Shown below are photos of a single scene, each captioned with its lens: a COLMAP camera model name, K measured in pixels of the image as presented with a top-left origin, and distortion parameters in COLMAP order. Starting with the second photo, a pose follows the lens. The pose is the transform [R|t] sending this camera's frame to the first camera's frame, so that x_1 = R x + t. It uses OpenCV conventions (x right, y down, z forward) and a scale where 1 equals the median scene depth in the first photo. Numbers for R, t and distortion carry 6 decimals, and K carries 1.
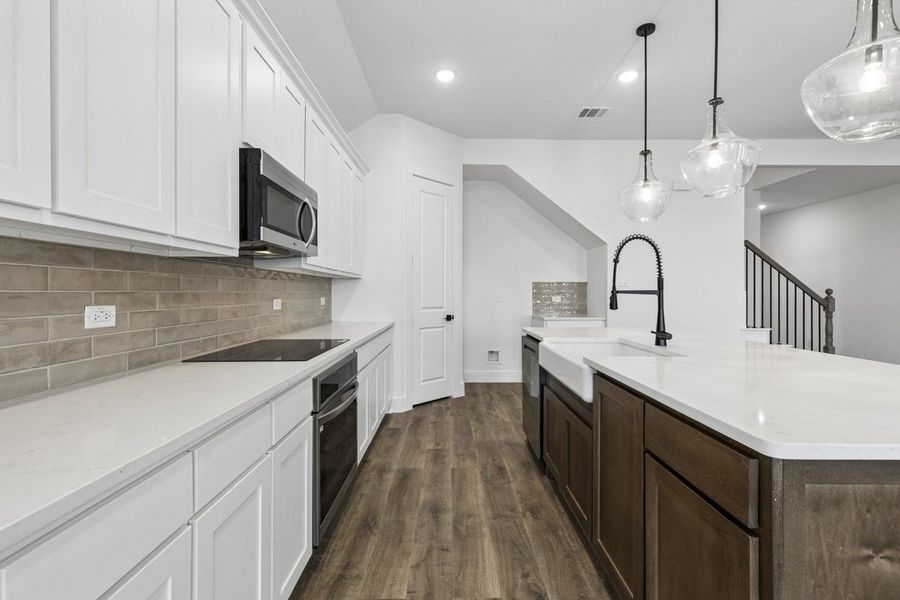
lens RADIAL K [[408.1, 0, 449.8], [0, 408.1, 292.2], [0, 0, 1]] dist [0.010394, -0.000889]
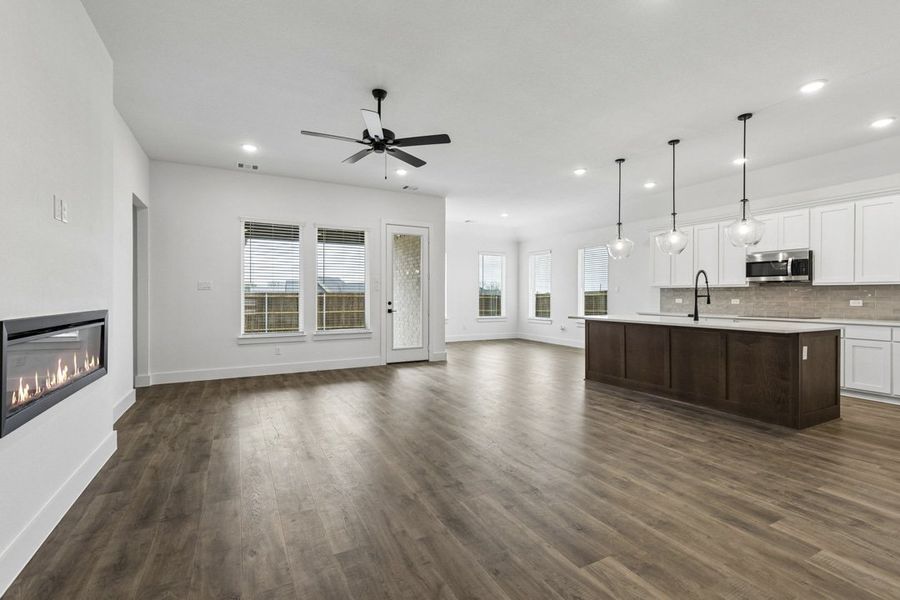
lens RADIAL K [[408.1, 0, 453.5], [0, 408.1, 296.1], [0, 0, 1]] dist [0.010394, -0.000889]
pose [[-0.885110, -0.001808, -0.465378, 2.432204], [-0.001709, 0.999998, -0.000635, 0.003409], [0.465379, 0.000234, -0.885112, 2.119224]]
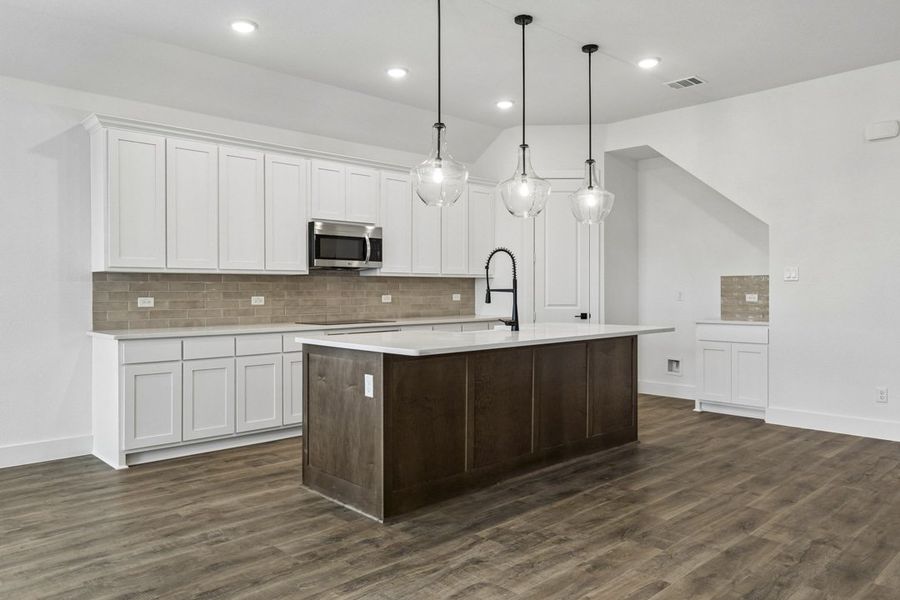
lens RADIAL K [[637.8, 0, 451.8], [0, 637.8, 294.2], [0, 0, 1]] dist [0.006632, -0.009486]
pose [[0.682787, 0.002470, -0.730613, 1.713619], [0.004454, 0.999962, 0.007544, -0.003700], [0.730603, -0.008405, 0.682750, -0.503564]]
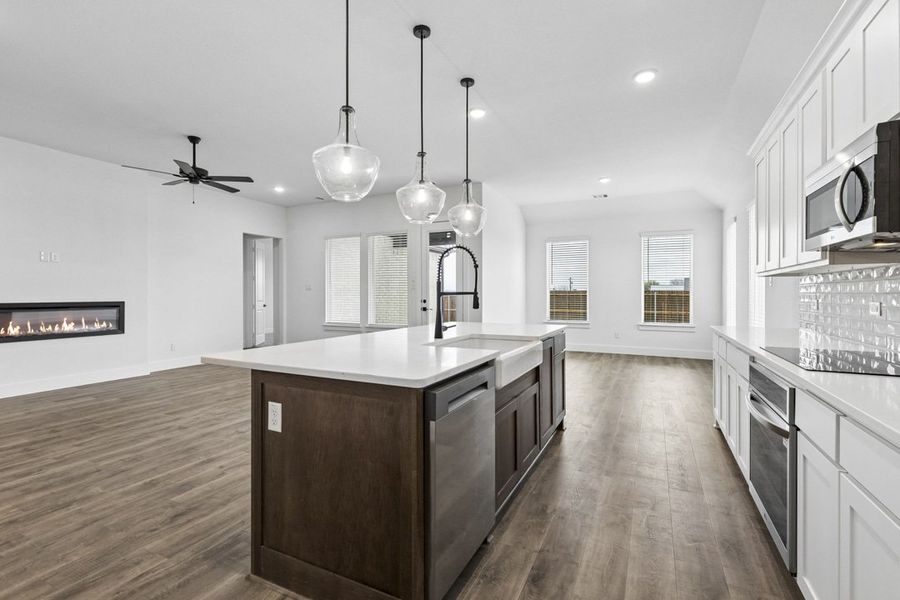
lens RADIAL K [[408.1, 0, 453.9], [0, 408.1, 294.2], [0, 0, 1]] dist [0.010394, -0.000889]
pose [[-0.895708, -0.000072, 0.444643, -0.045121], [-0.000485, 1.000000, -0.000815, 0.003213], [-0.444643, -0.000946, -0.895707, 1.861767]]
